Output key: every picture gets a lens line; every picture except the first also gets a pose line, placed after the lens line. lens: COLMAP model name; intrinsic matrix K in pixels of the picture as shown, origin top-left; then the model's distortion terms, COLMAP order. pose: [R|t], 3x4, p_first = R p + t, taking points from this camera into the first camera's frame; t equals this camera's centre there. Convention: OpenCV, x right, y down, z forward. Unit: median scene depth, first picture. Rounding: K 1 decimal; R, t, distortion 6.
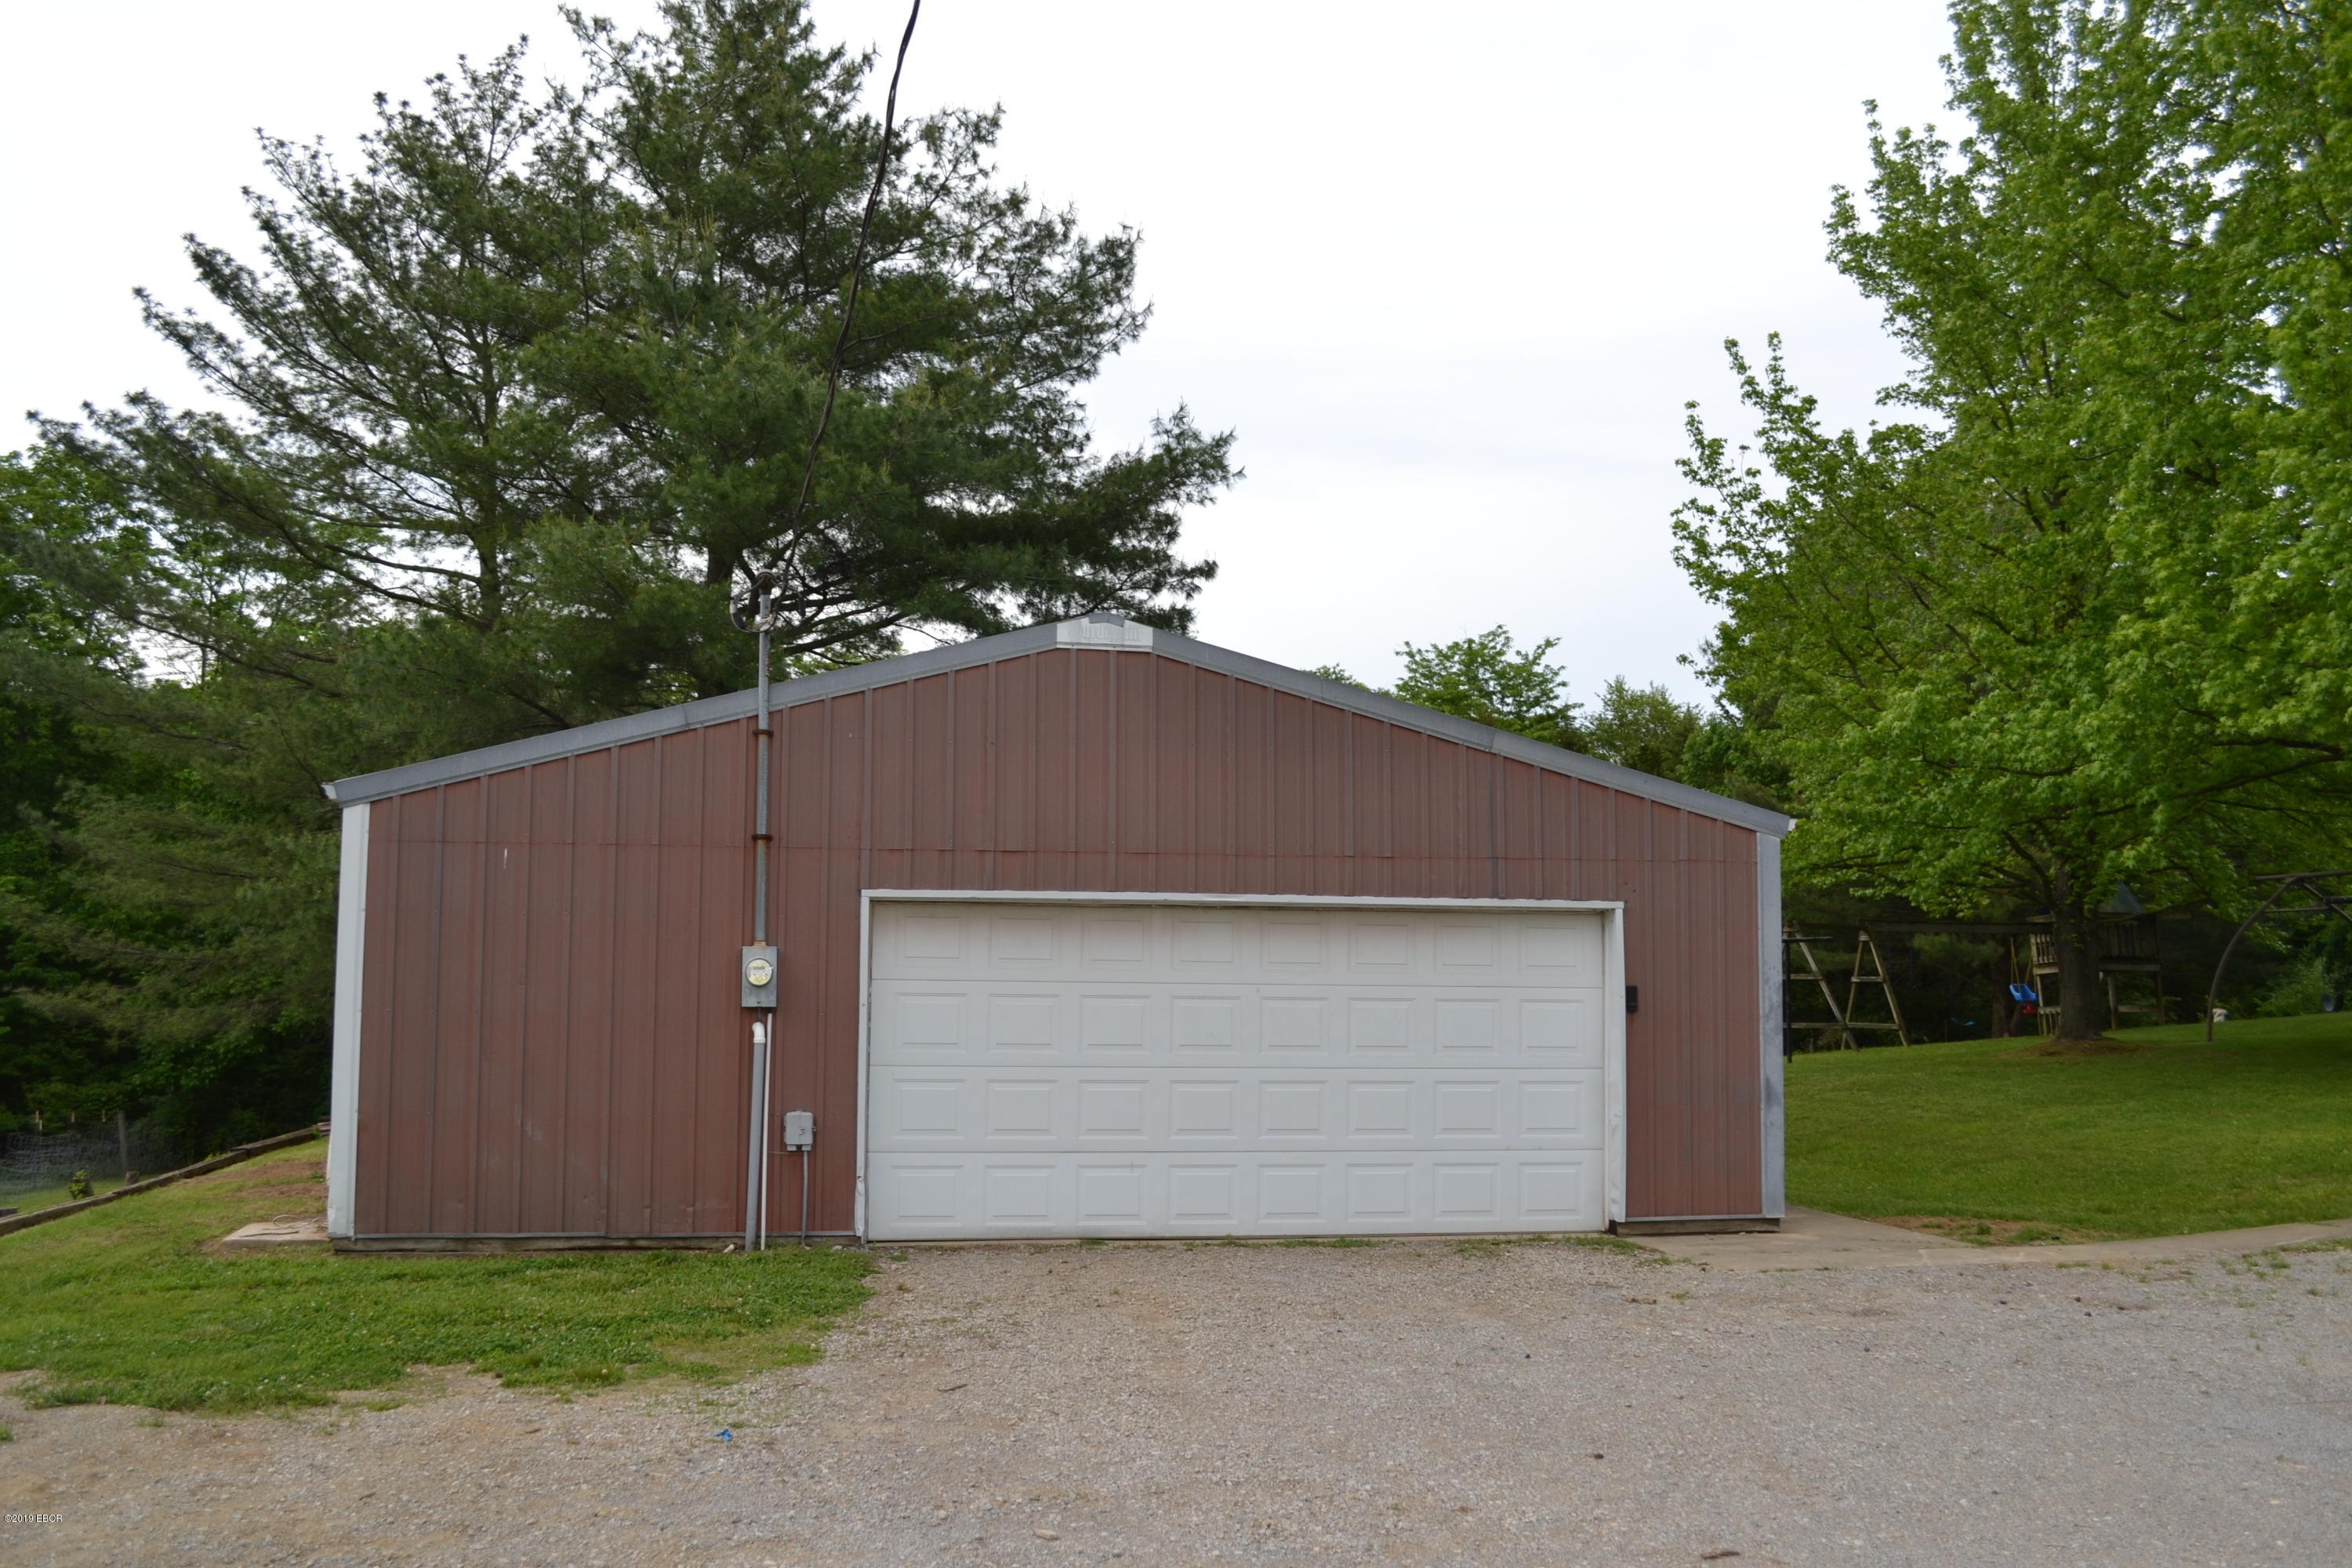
lens RADIAL K [[2164.0, 0, 1177.5], [0, 2164.0, 796.7], [0, 0, 1]] dist [-0.085259, 0.028007]
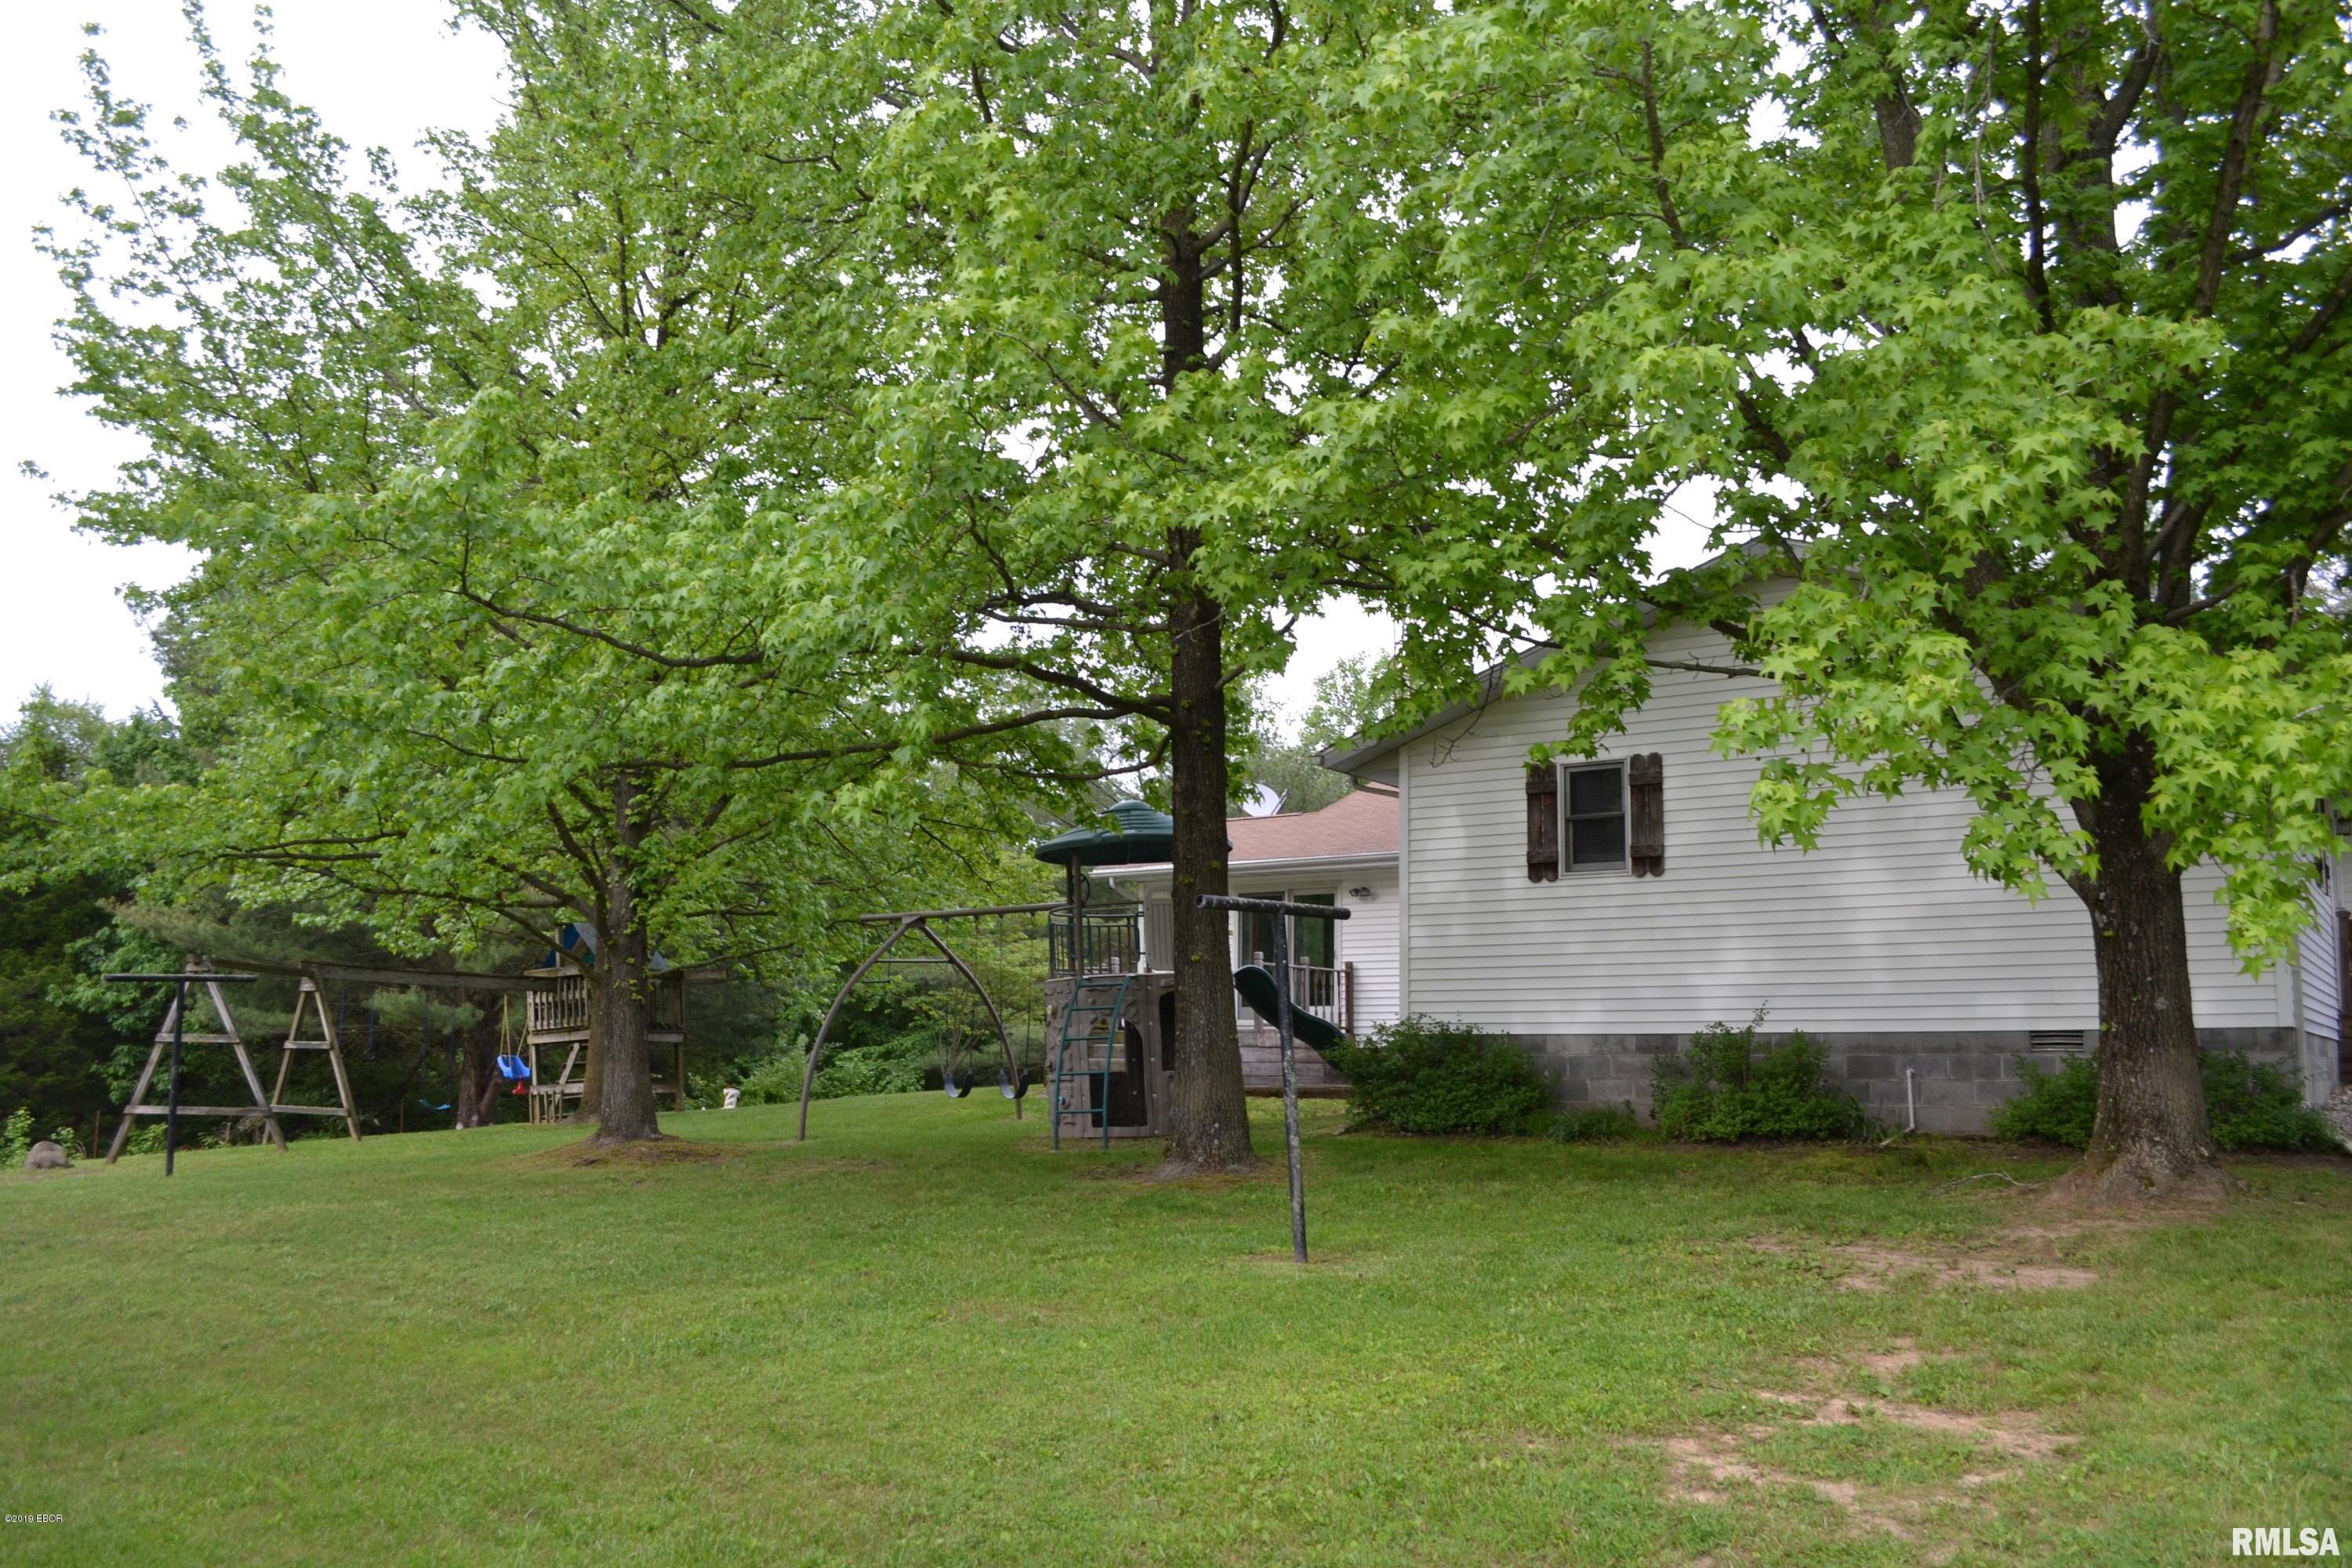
lens RADIAL K [[1886.0, 0, 1174.0], [0, 1886.0, 801.4], [0, 0, 1]] dist [-0.085799, 0.015173]
pose [[0.736990, 0.095530, 0.669119, 0.105376], [-0.062545, 0.995353, -0.073218, 0.028951], [-0.673004, 0.012111, 0.739540, 0.321039]]
